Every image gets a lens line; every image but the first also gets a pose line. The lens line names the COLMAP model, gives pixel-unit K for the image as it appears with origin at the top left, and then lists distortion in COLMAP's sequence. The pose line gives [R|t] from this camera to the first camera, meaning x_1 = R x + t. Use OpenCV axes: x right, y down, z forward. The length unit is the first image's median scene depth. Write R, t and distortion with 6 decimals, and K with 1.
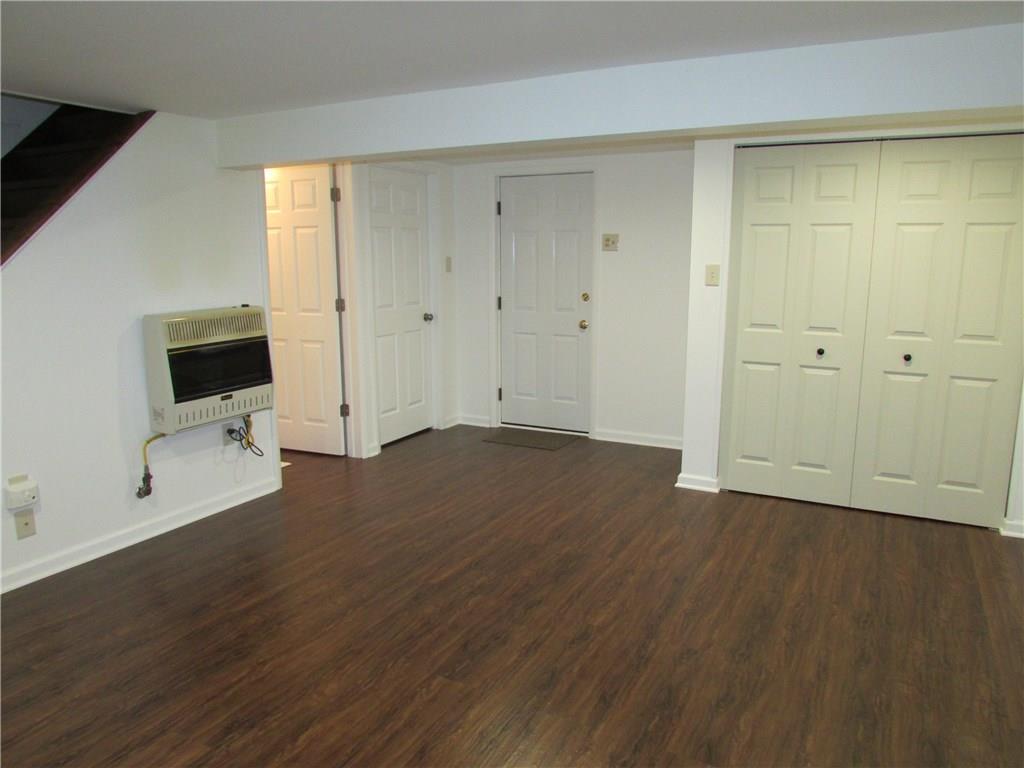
lens RADIAL K [[739.8, 0, 512.0], [0, 739.8, 384.0], [0, 0, 1]] dist [0.001422, -0.001209]
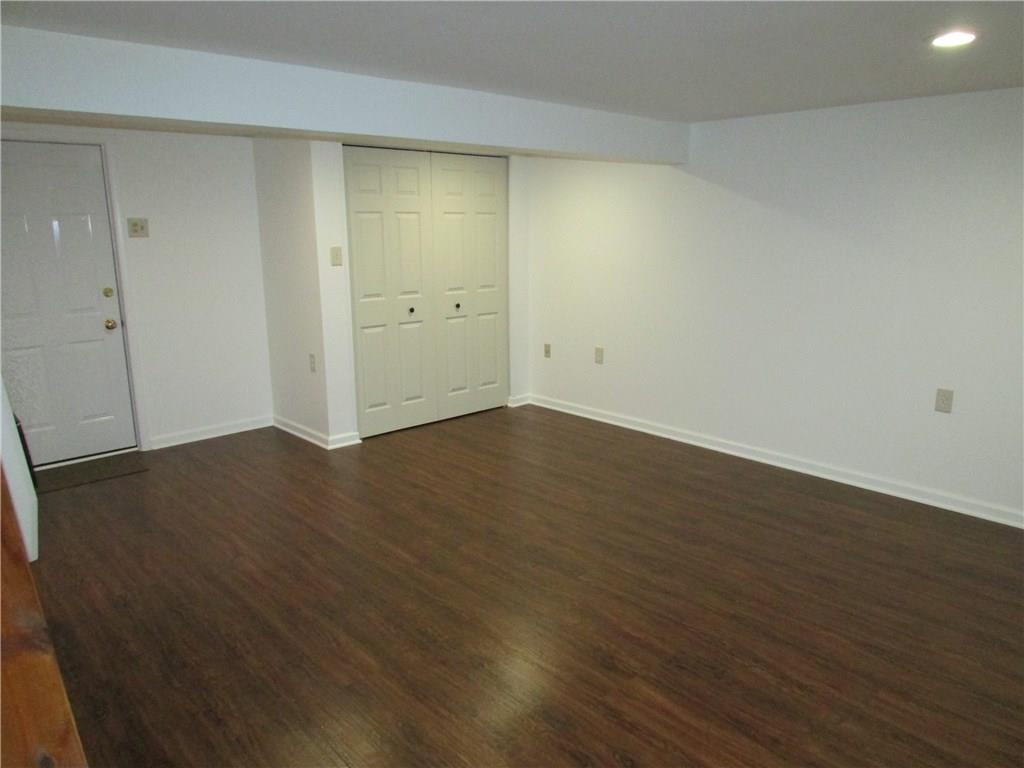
lens RADIAL K [[739.4, 0, 512.0], [0, 739.4, 384.0], [0, 0, 1]] dist [-0.013588, -0.001591]
pose [[0.345100, -0.203223, 0.916300, -0.748147], [0.179293, 0.972573, 0.148178, -0.078797], [-0.921282, 0.113150, 0.372071, 0.368645]]
